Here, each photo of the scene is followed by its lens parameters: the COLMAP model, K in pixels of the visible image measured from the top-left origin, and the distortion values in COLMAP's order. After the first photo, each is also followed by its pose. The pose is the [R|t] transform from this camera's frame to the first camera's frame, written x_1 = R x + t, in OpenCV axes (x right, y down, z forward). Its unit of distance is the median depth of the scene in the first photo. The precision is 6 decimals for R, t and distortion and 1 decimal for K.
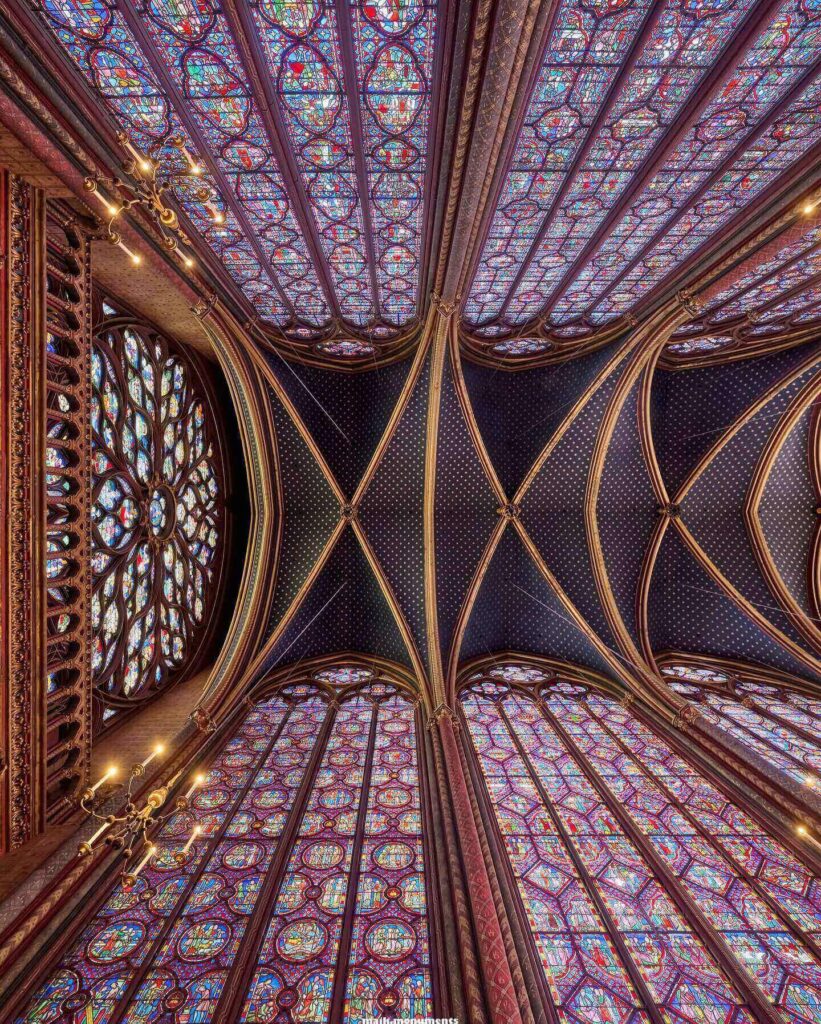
lens RADIAL K [[507.0, 0, 397.5], [0, 507.0, 516.0], [0, 0, 1]] dist [0.000159, -0.000541]
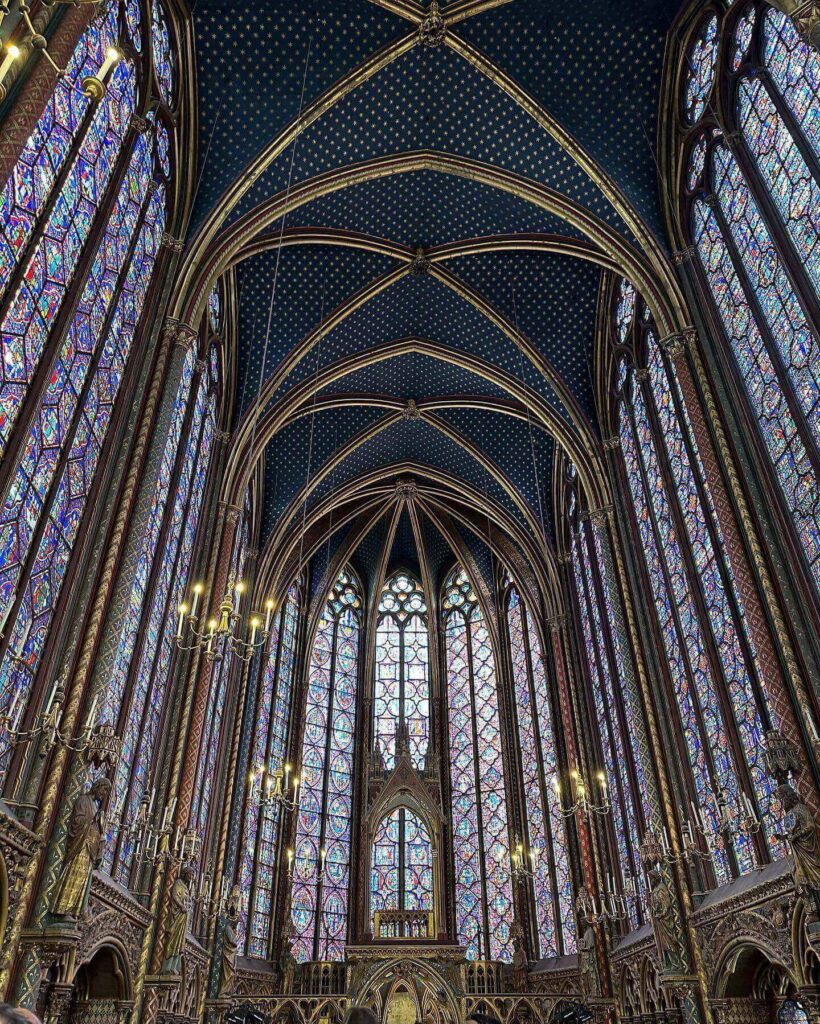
lens RADIAL K [[765.4, 0, 405.8], [0, 765.4, 522.0], [0, 0, 1]] dist [0.124895, -0.176289]
pose [[-0.034756, 0.574474, 0.817785, -0.343279], [-0.999365, -0.013562, -0.032946, 0.078841], [-0.007836, -0.818411, 0.574580, 0.025633]]
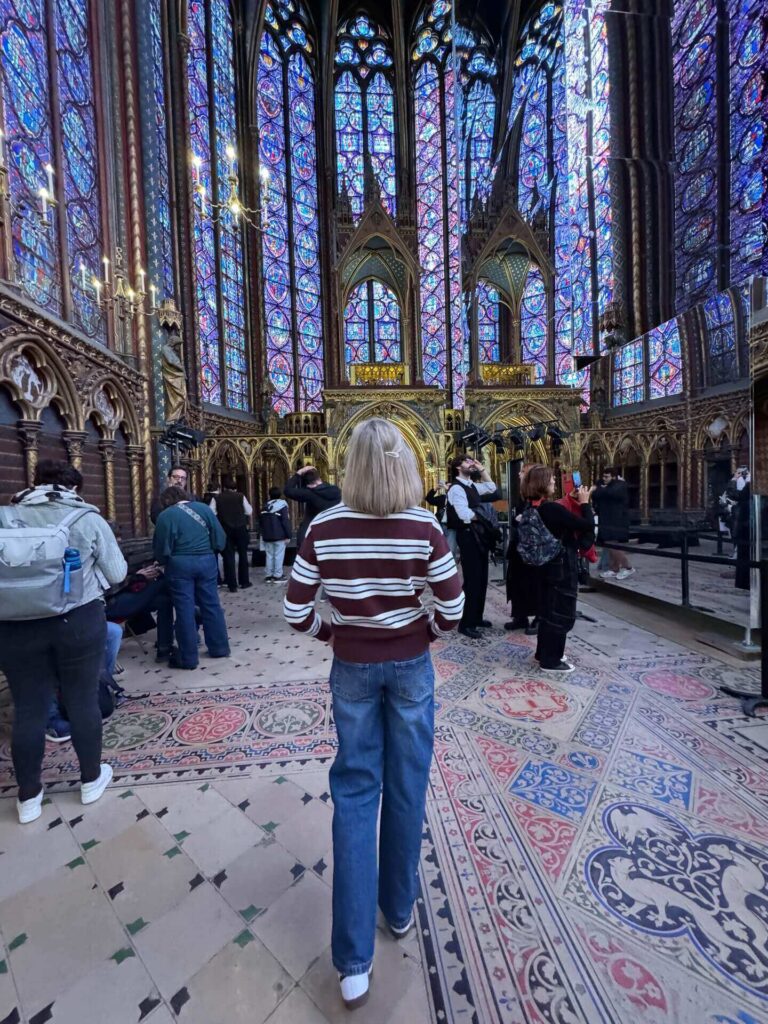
lens RADIAL K [[410.2, 0, 384.0], [0, 410.2, 512.0], [0, 0, 1]] dist [-0.000804, 0.000263]
pose [[-0.093899, -0.030498, 0.995114, 0.999896], [-0.994911, 0.039553, -0.092668, 0.109231], [-0.036534, -0.998752, -0.034057, 0.016439]]
